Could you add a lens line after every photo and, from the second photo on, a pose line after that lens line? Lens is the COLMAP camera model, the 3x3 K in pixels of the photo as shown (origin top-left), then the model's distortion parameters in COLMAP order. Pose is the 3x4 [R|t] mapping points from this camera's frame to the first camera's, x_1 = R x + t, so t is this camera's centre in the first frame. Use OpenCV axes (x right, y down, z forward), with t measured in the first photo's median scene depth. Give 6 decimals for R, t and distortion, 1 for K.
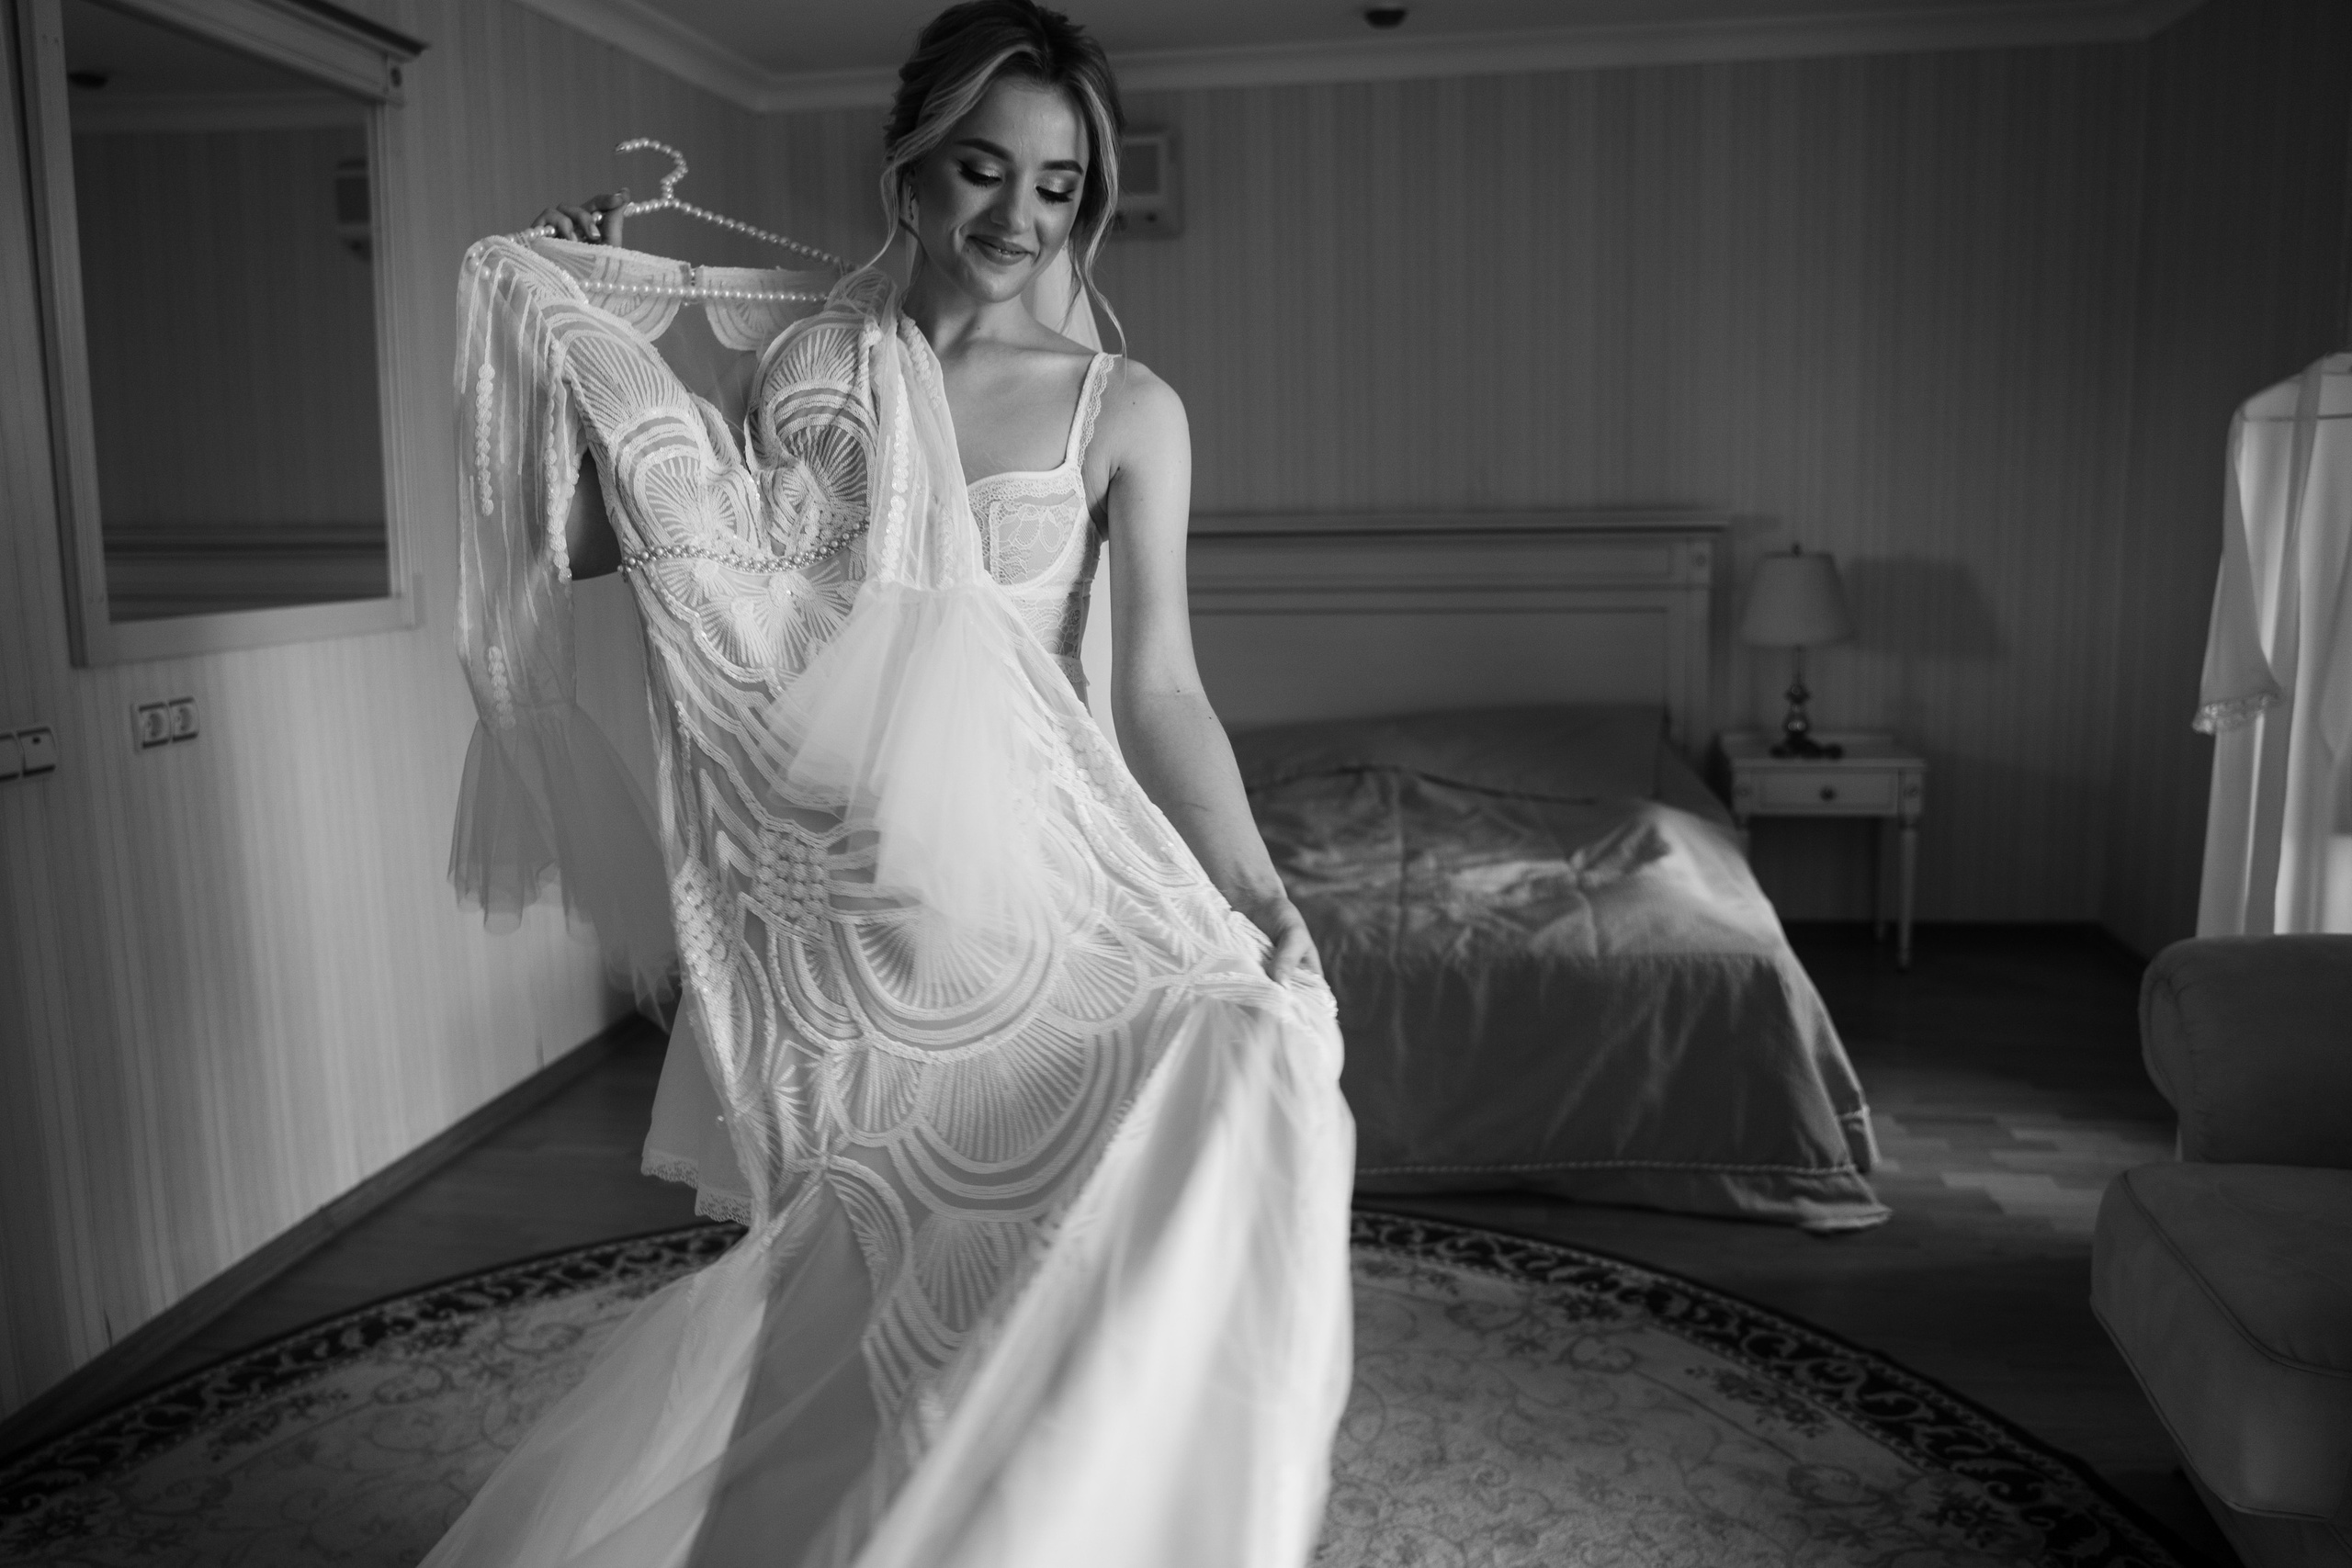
lens RADIAL K [[2023.7, 0, 1161.5], [0, 2023.7, 789.0], [0, 0, 1]] dist [-0.082757, 0.054189]
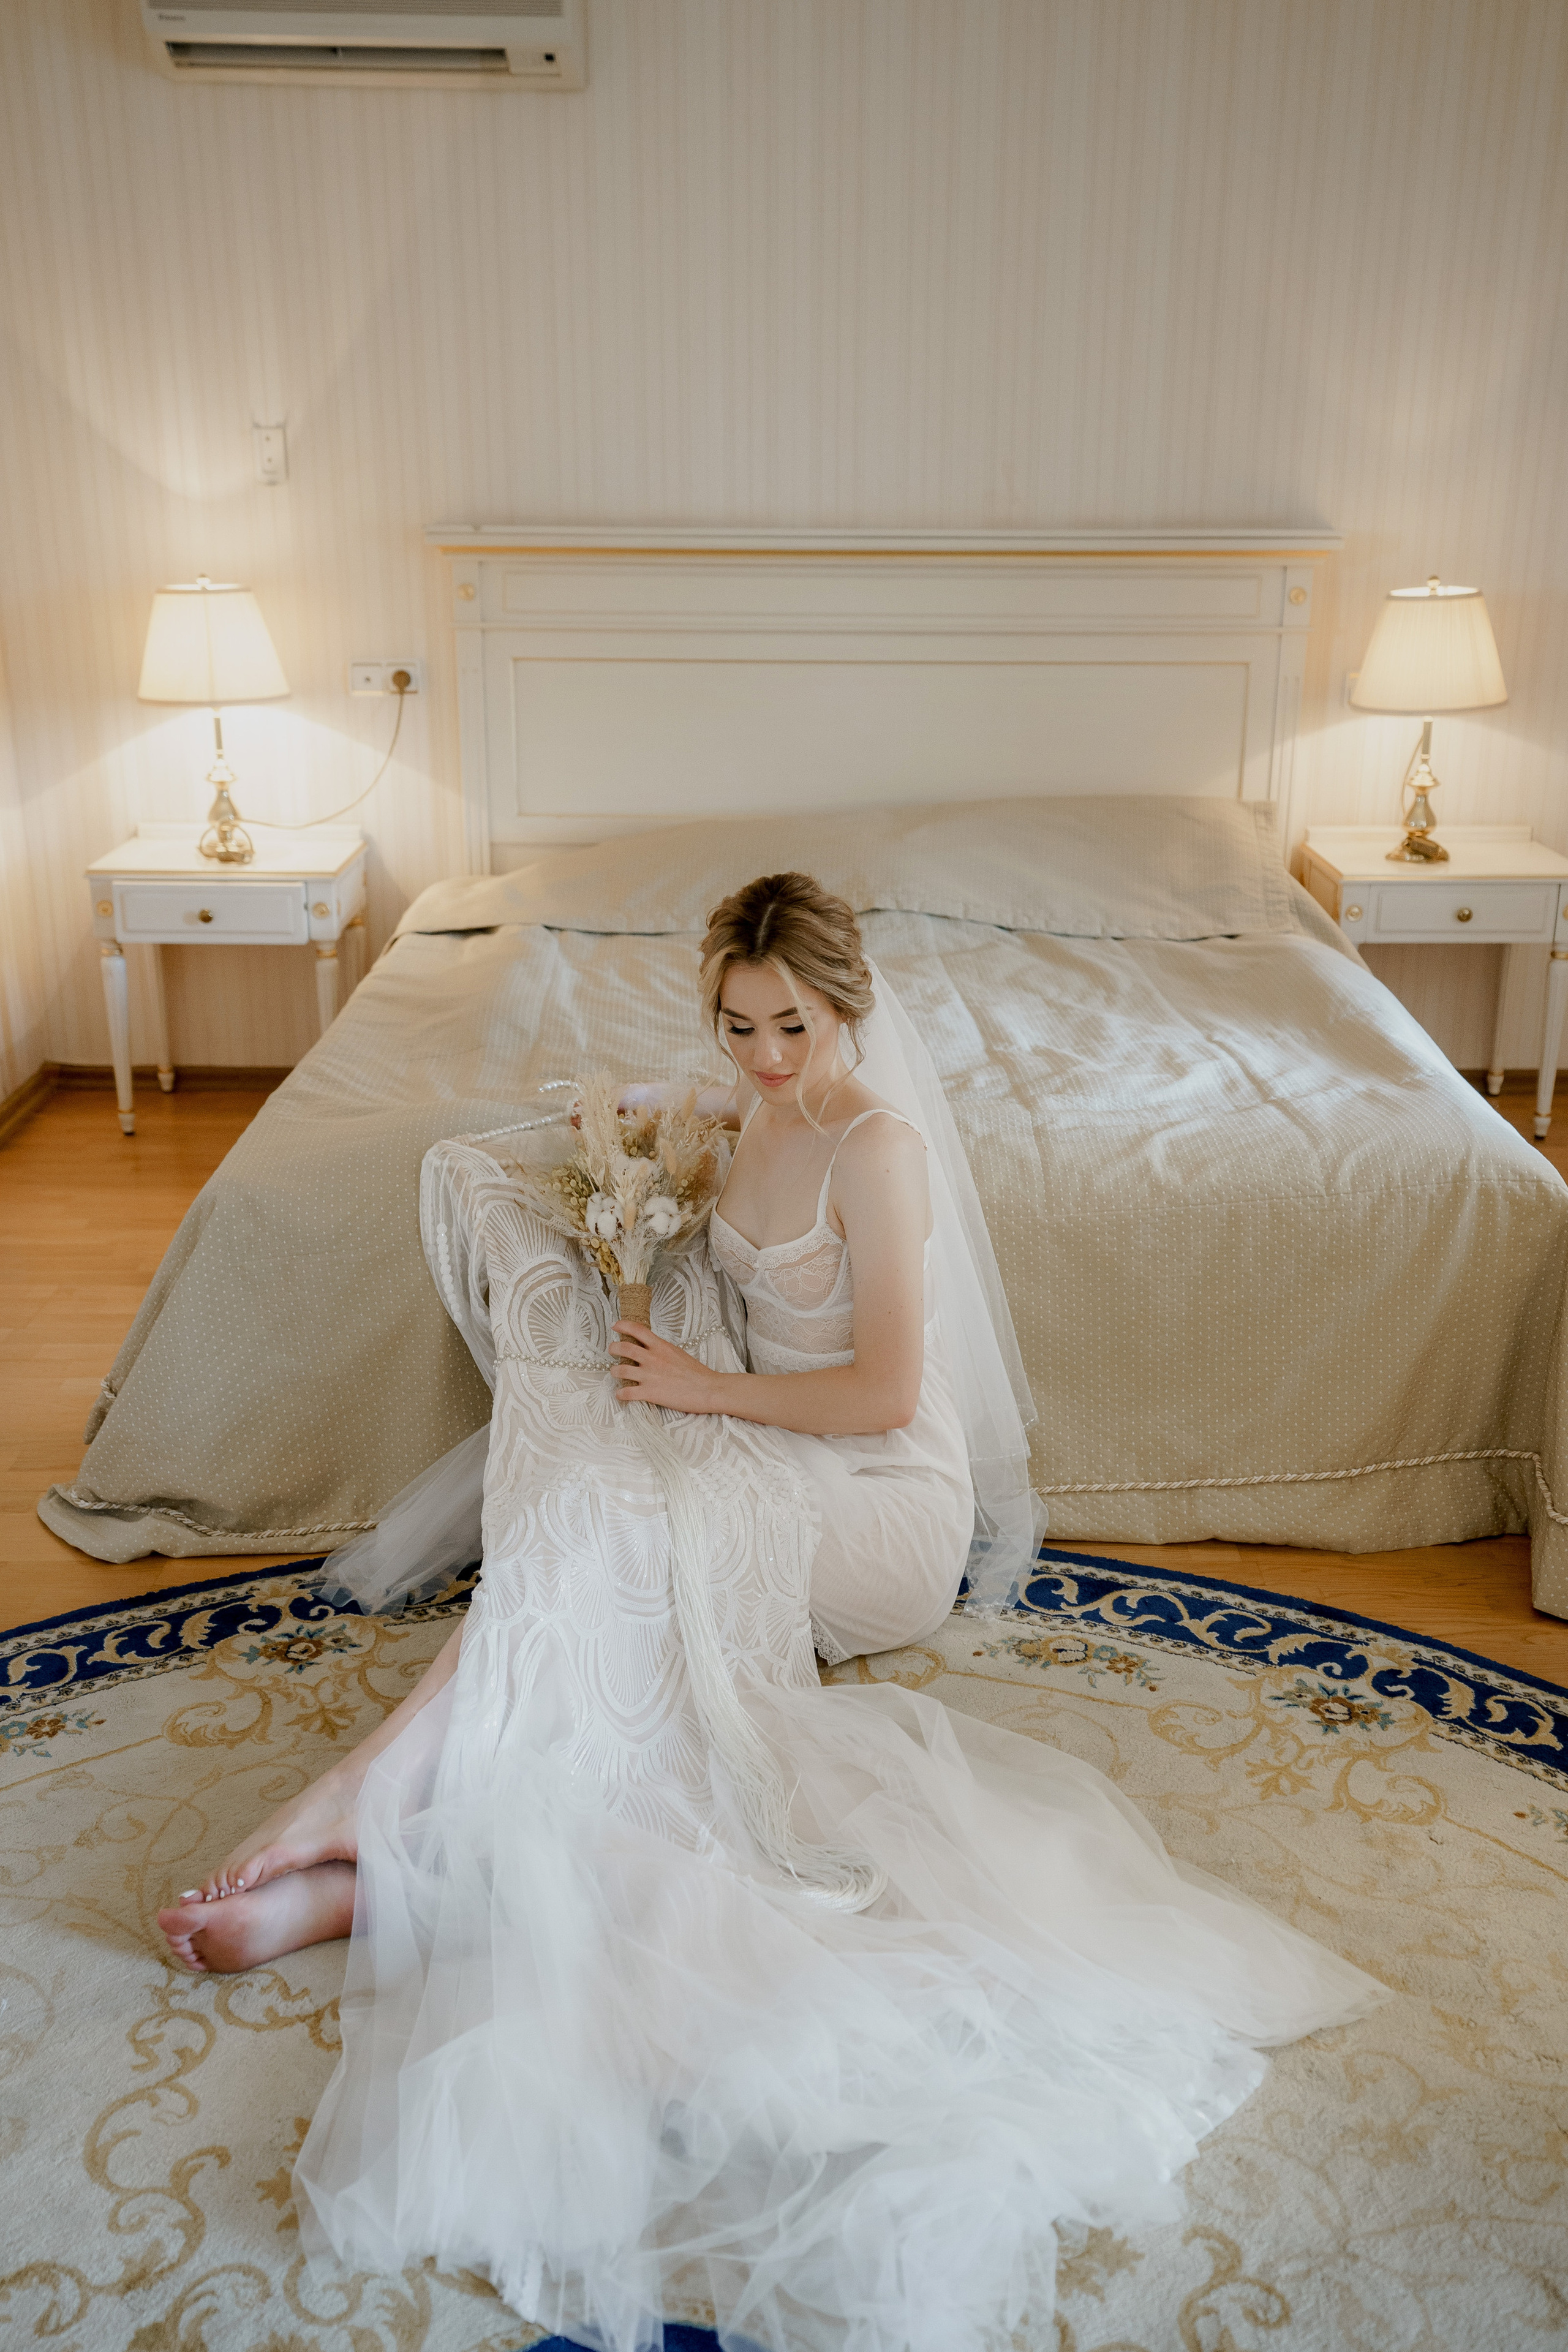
lens RADIAL K [[2377.5, 0, 796.3], [0, 2377.5, 1181.5], [0, 0, 1]] dist [0.091060, 0.000000]
pose [[0.986130, -0.028033, 0.163588, -0.114643], [0.003170, 0.988635, 0.150304, -0.056935], [-0.165942, -0.147701, 0.975012, 0.222048]]
